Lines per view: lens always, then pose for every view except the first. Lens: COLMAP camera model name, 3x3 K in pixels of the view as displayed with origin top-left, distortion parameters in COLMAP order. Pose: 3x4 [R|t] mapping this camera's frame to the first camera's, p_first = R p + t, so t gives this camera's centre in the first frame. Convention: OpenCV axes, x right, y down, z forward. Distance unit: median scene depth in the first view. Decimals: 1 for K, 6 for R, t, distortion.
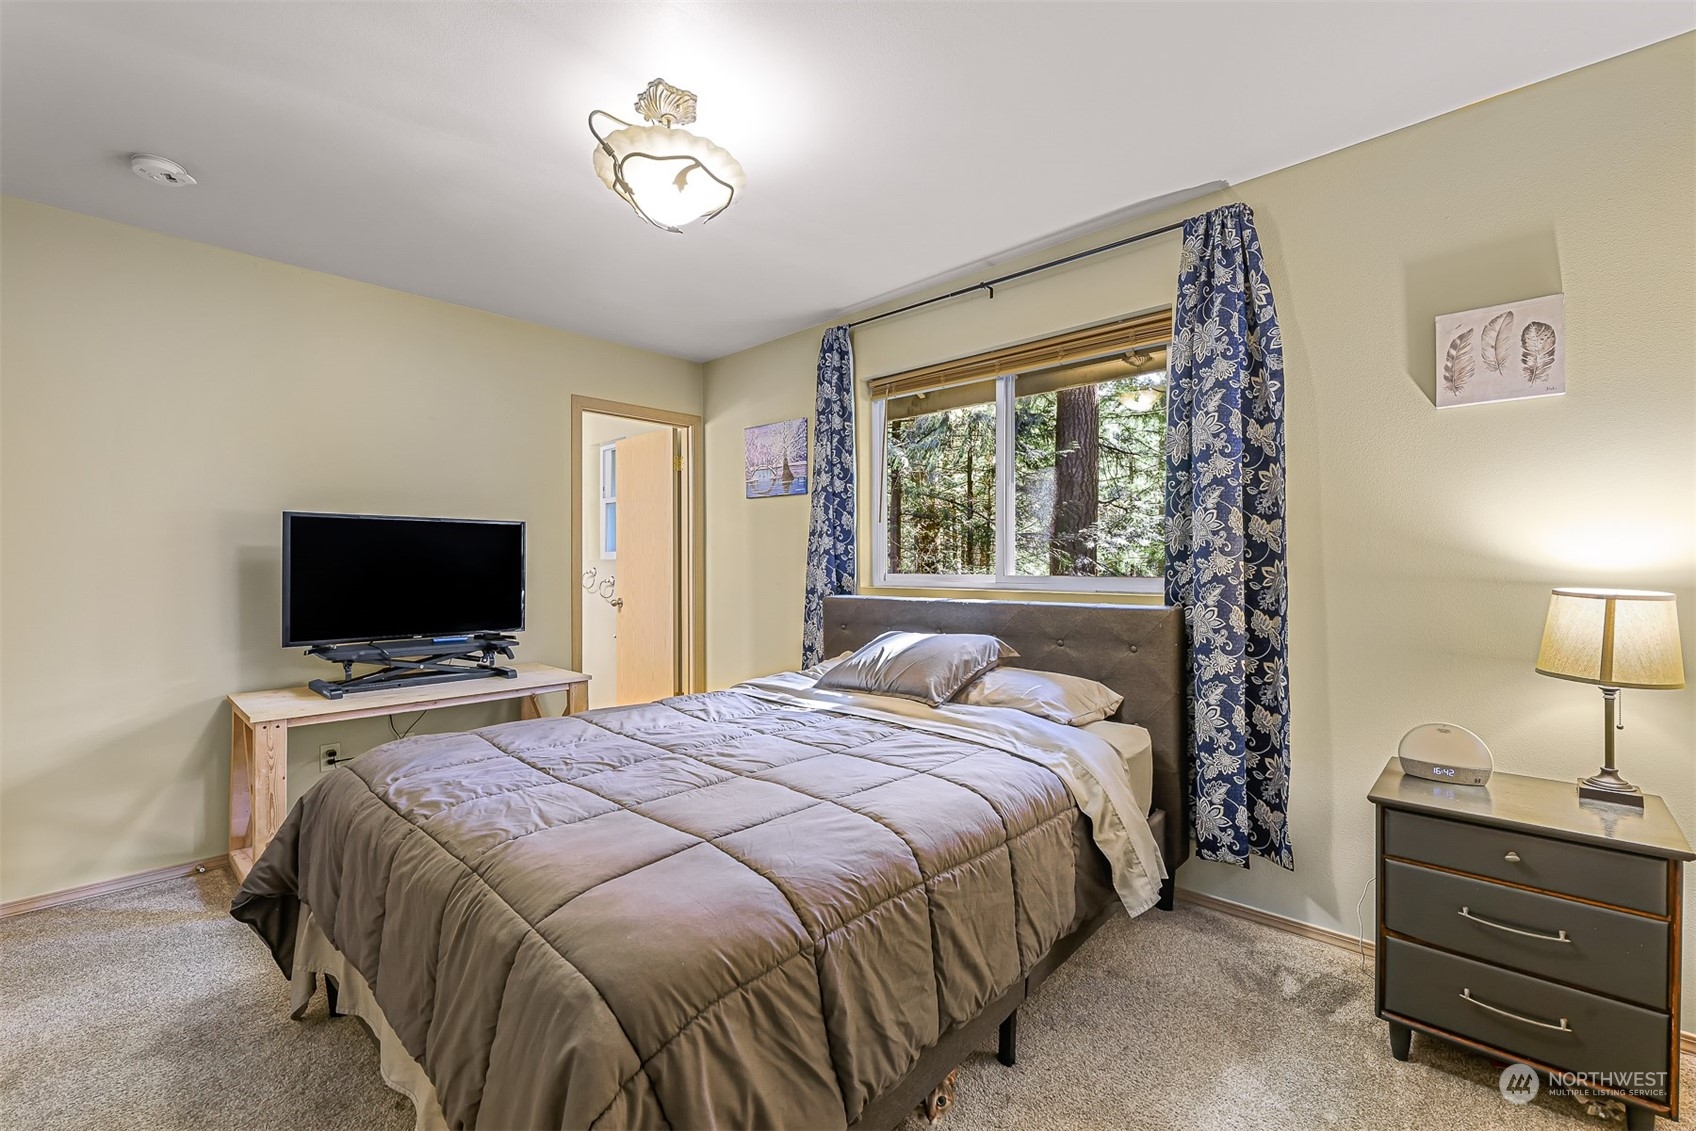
lens RADIAL K [[703.8, 0, 848.0], [0, 703.8, 565.5], [0, 0, 1]] dist [-0.001149, -0.000160]
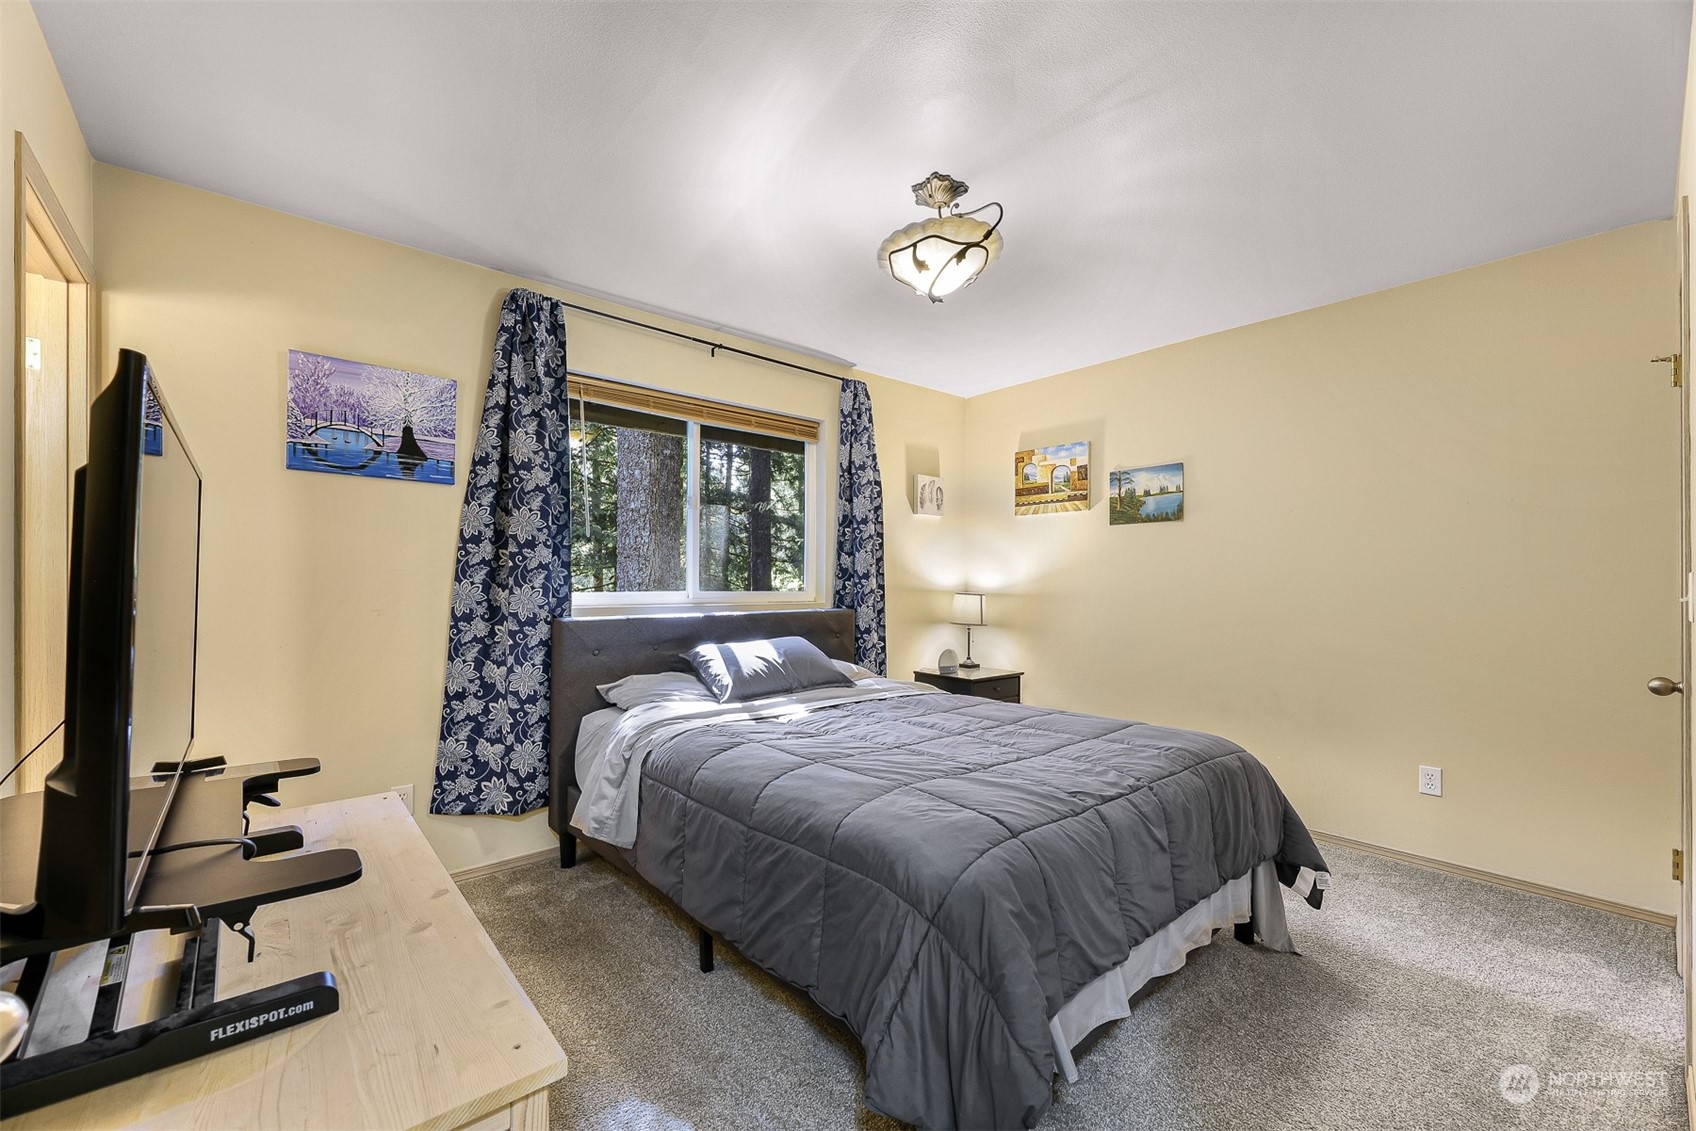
lens RADIAL K [[682.9, 0, 849.8], [0, 682.9, 581.0], [0, 0, 1]] dist [0.000737, -0.000105]
pose [[0.104059, 0.021729, 0.994334, -0.928080], [0.014592, 0.999620, -0.023372, 0.026824], [-0.994464, 0.016942, 0.103702, 0.673506]]
